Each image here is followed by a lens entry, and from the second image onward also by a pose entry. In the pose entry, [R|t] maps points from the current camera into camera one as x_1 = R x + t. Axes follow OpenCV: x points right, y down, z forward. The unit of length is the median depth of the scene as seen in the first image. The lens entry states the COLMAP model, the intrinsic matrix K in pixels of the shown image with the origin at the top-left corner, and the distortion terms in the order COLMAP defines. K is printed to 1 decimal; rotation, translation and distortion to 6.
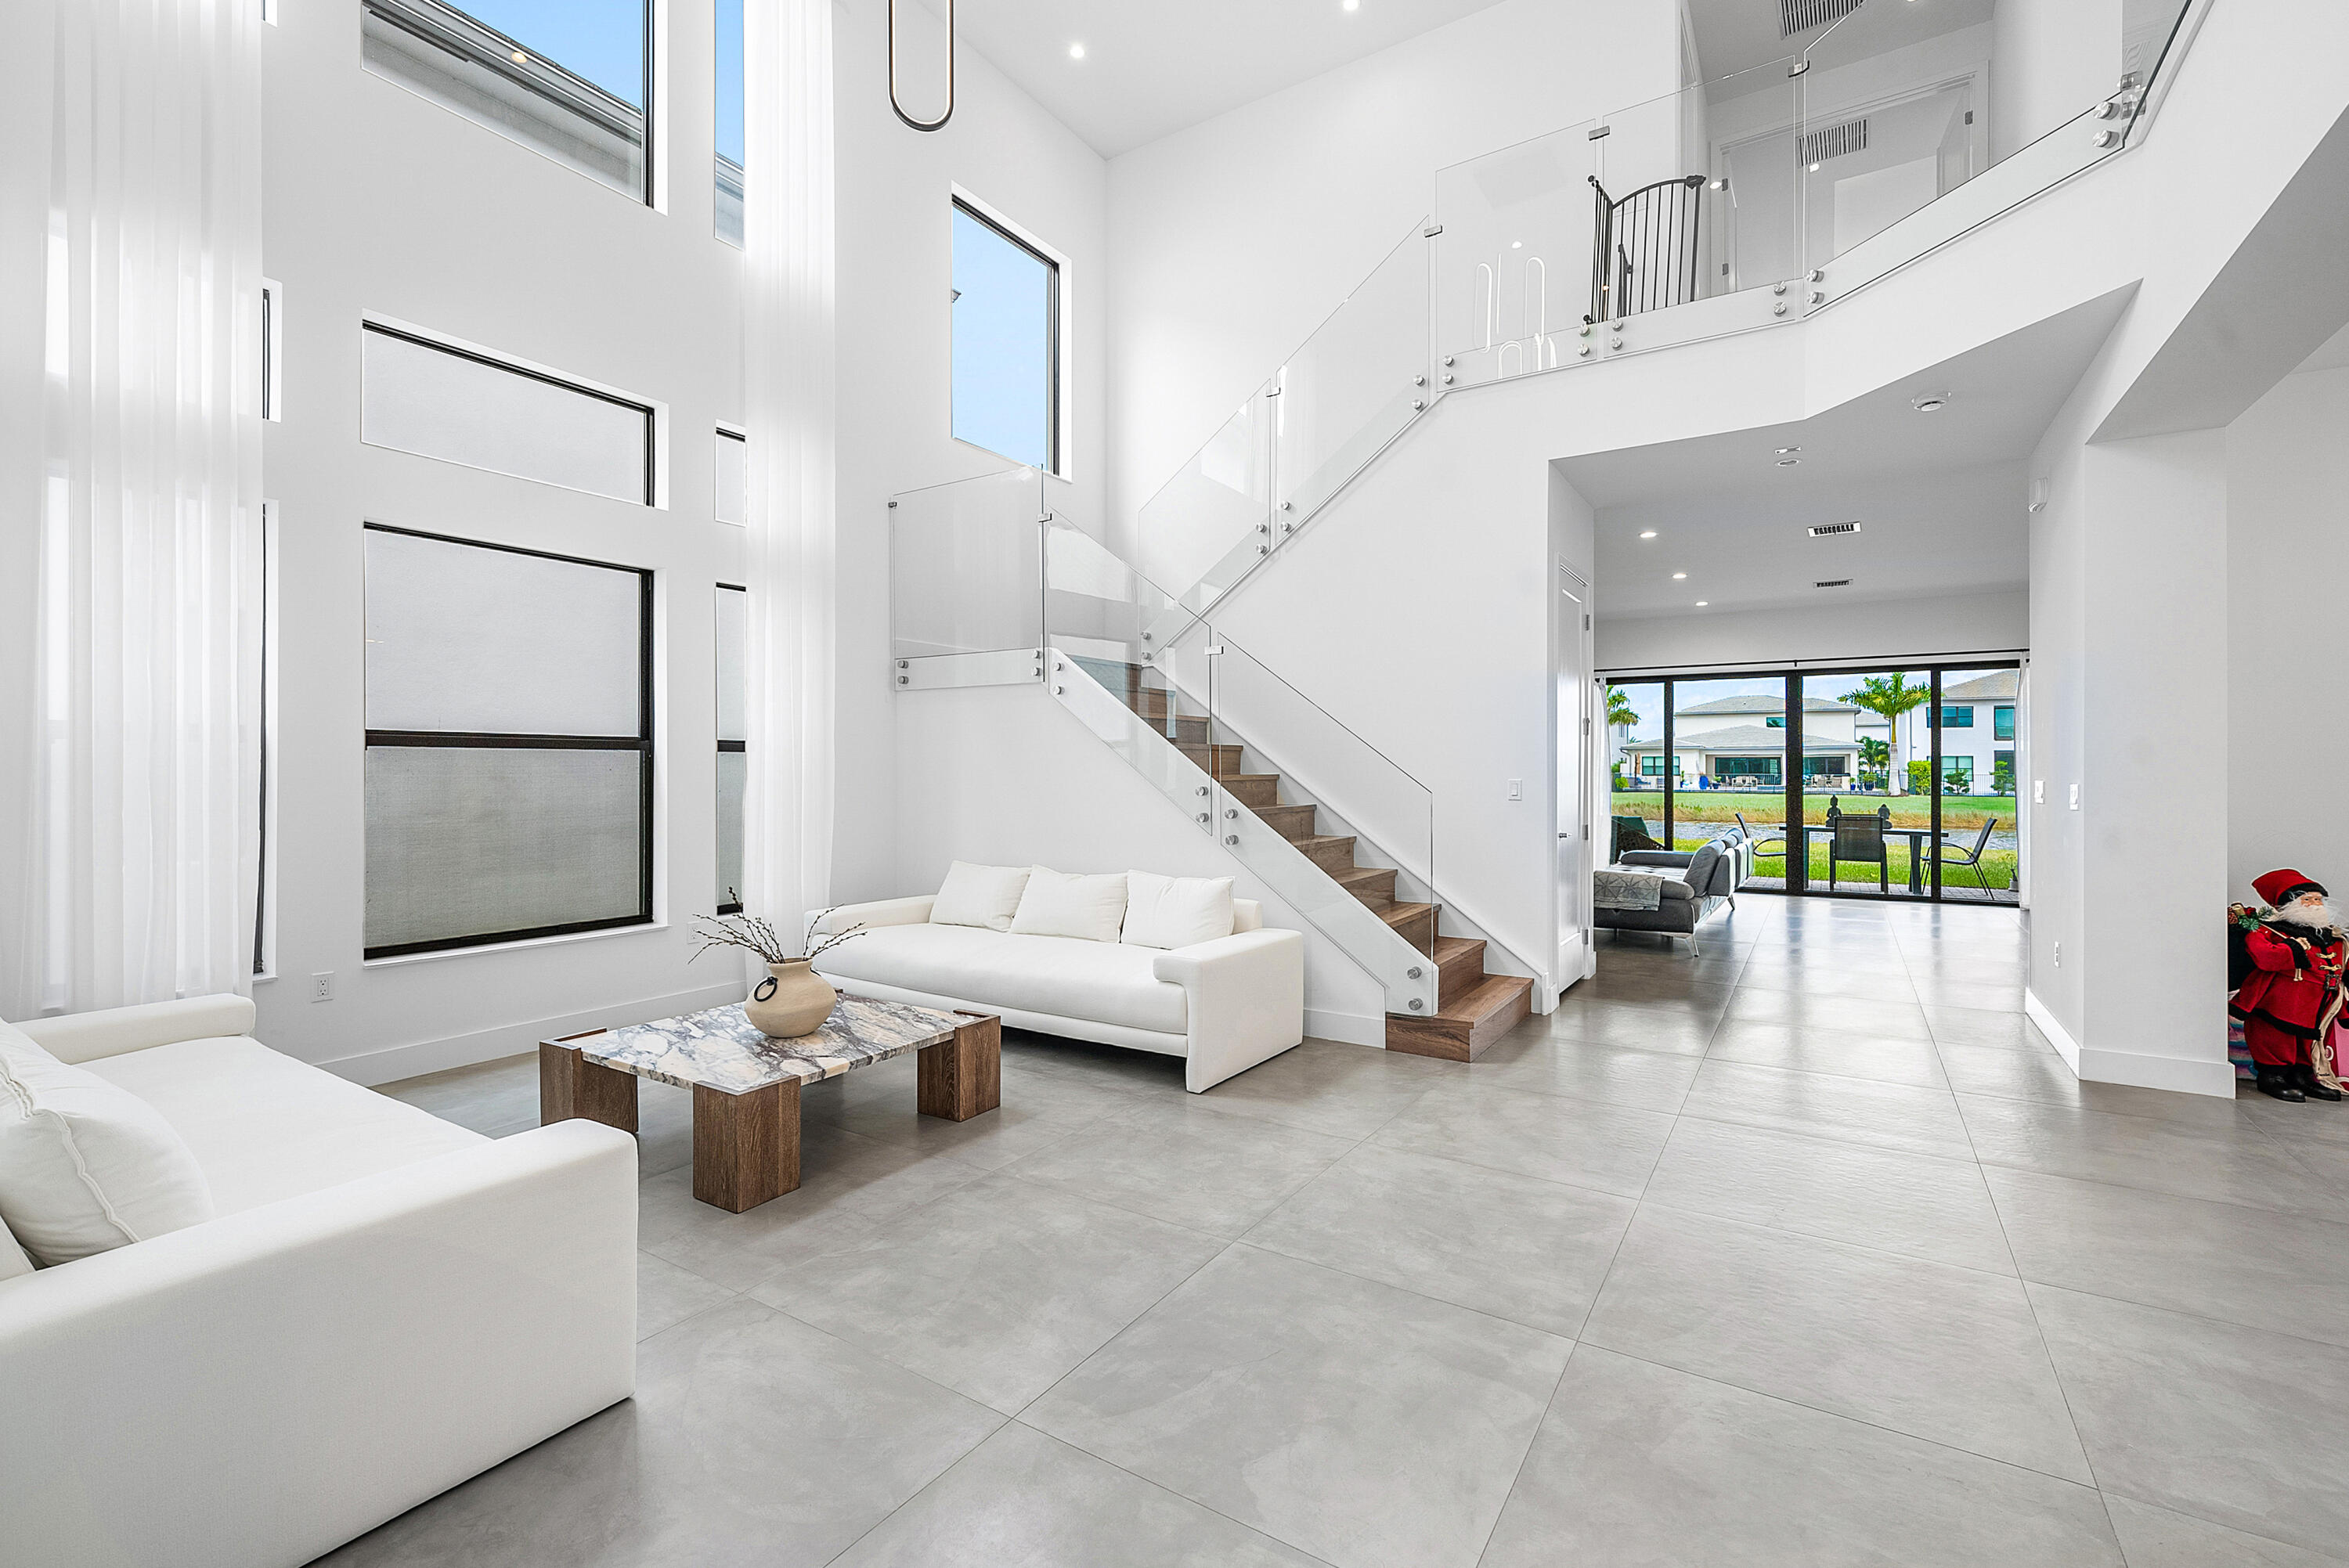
lens RADIAL K [[978.6, 0, 1153.7], [0, 978.6, 758.4], [0, 0, 1]] dist [-0.002862, 0.000758]
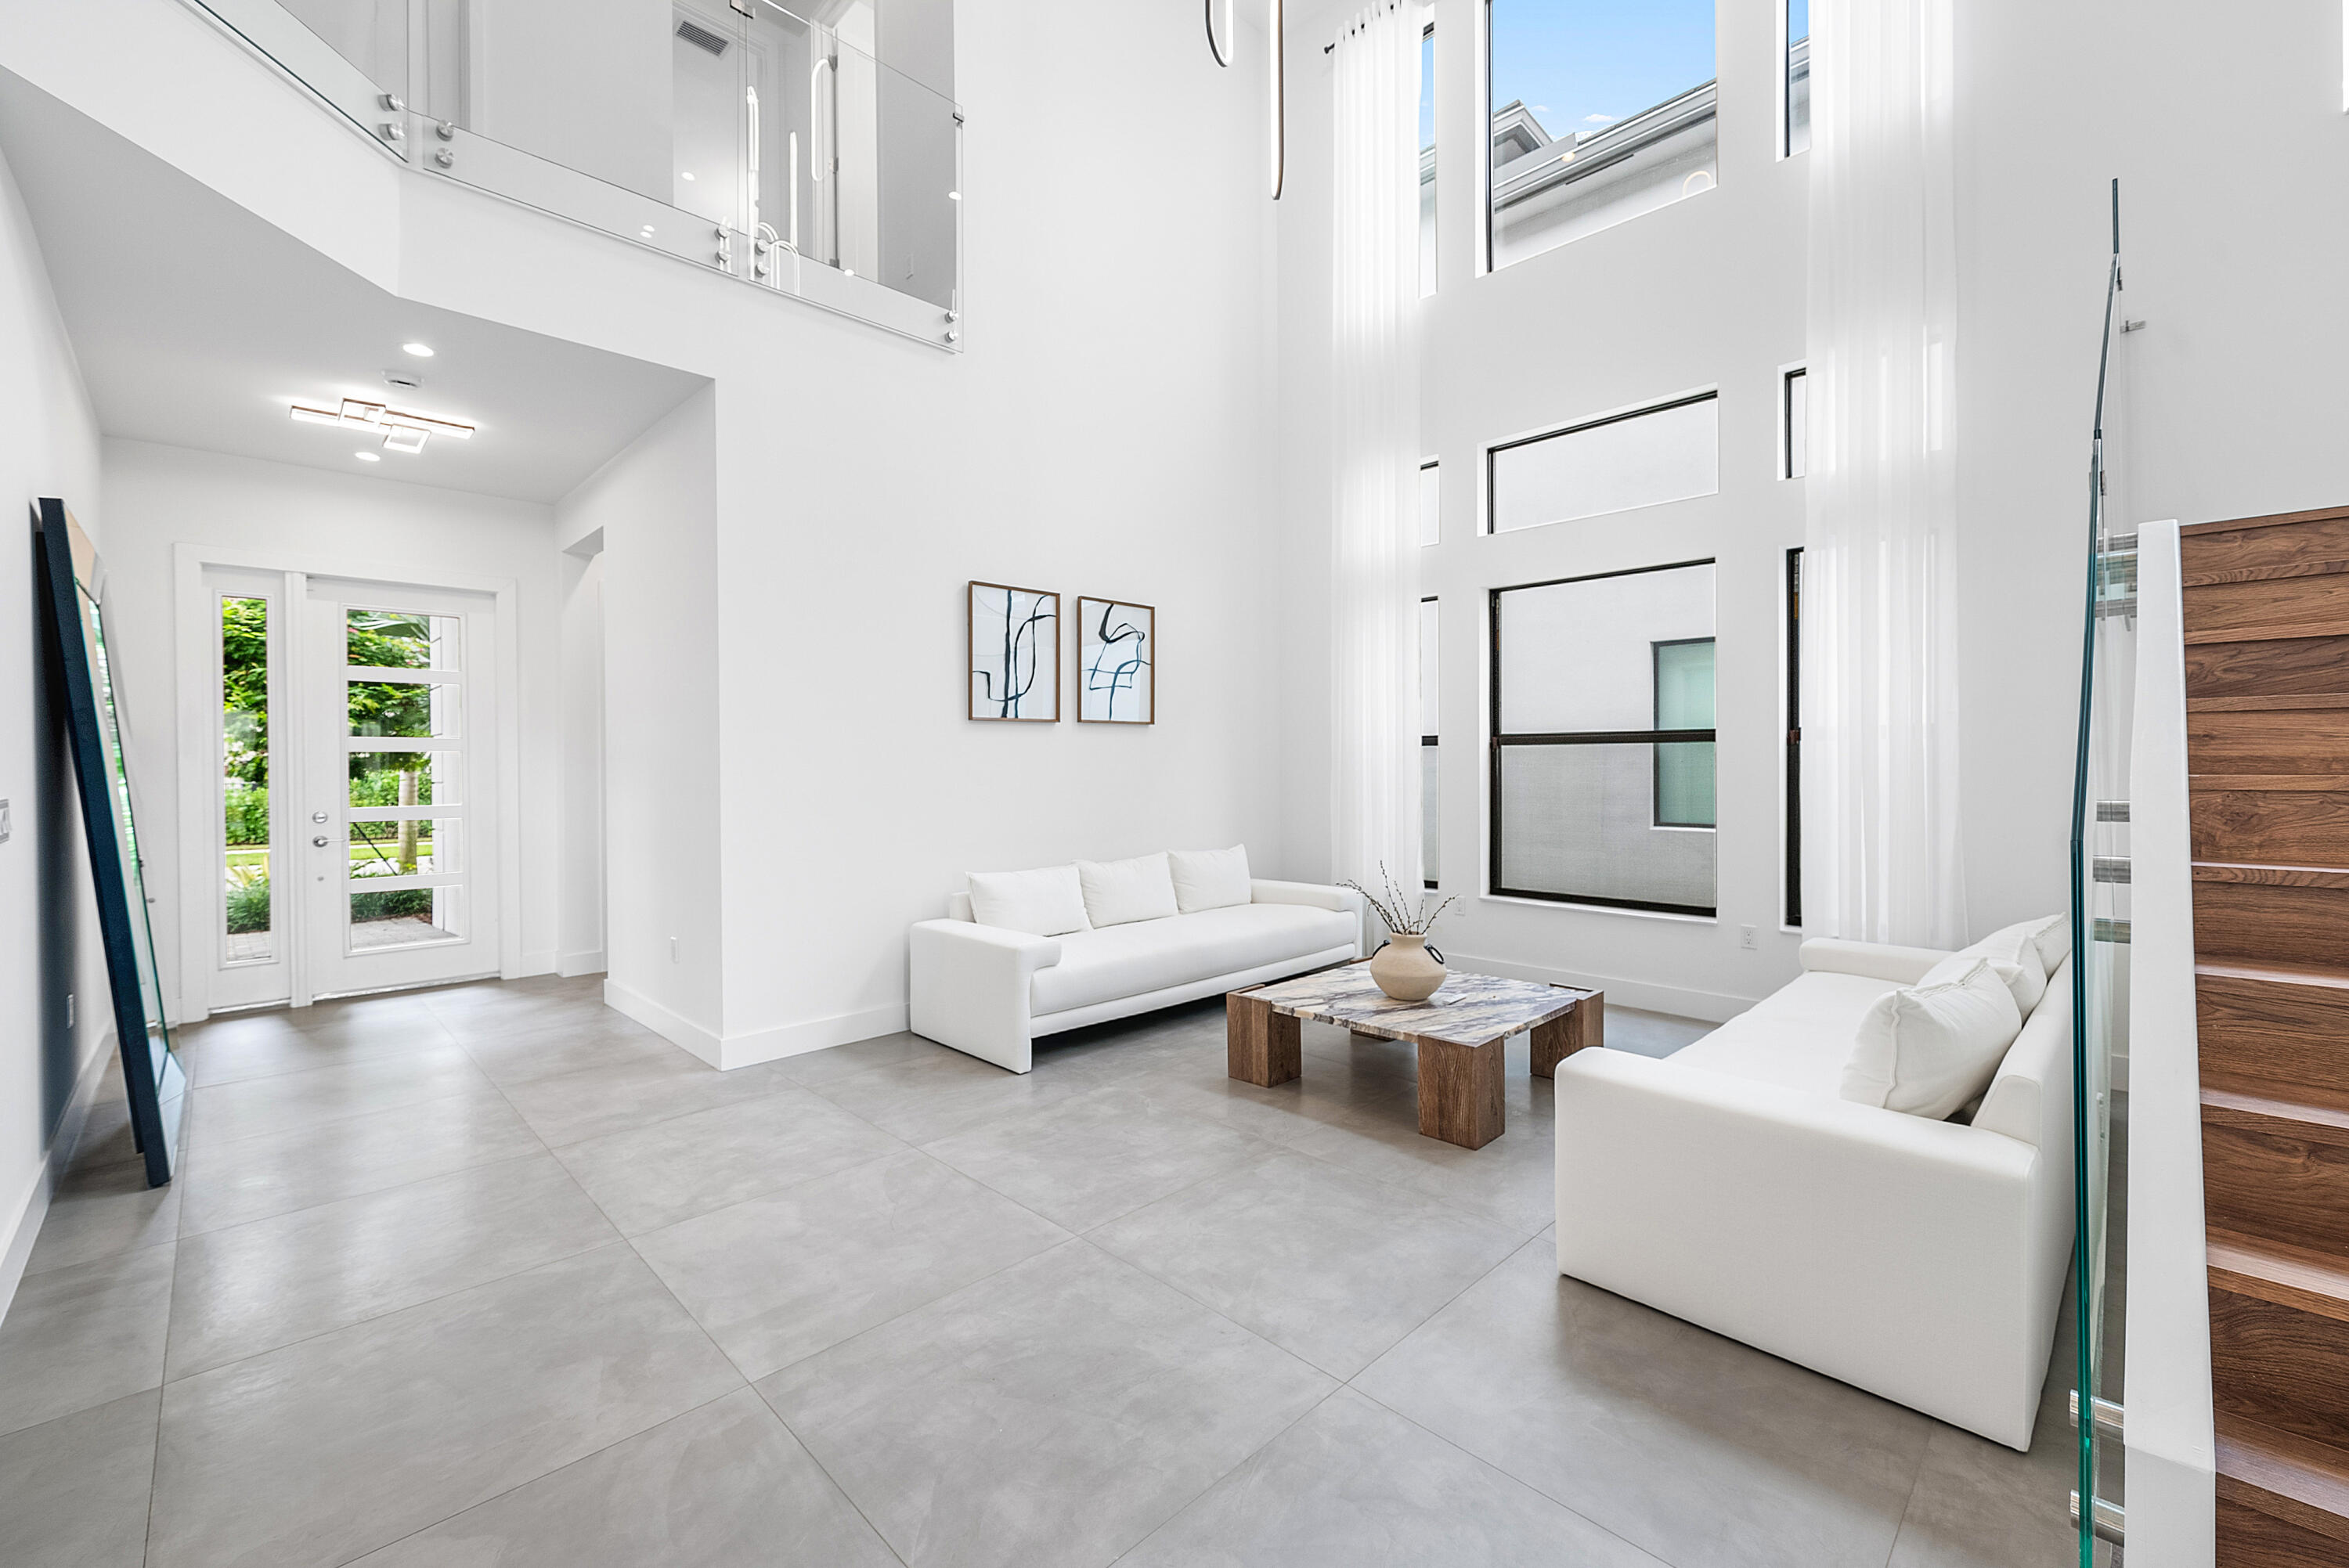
lens RADIAL K [[978.6, 0, 1208.2], [0, 978.6, 774.5], [0, 0, 1]] dist [-0.002862, 0.000758]
pose [[-0.173918, 0.011444, -0.984694, 0.867500], [0.015303, 0.999843, 0.008917, 0.014315], [0.984641, -0.013518, -0.174066, 1.098037]]
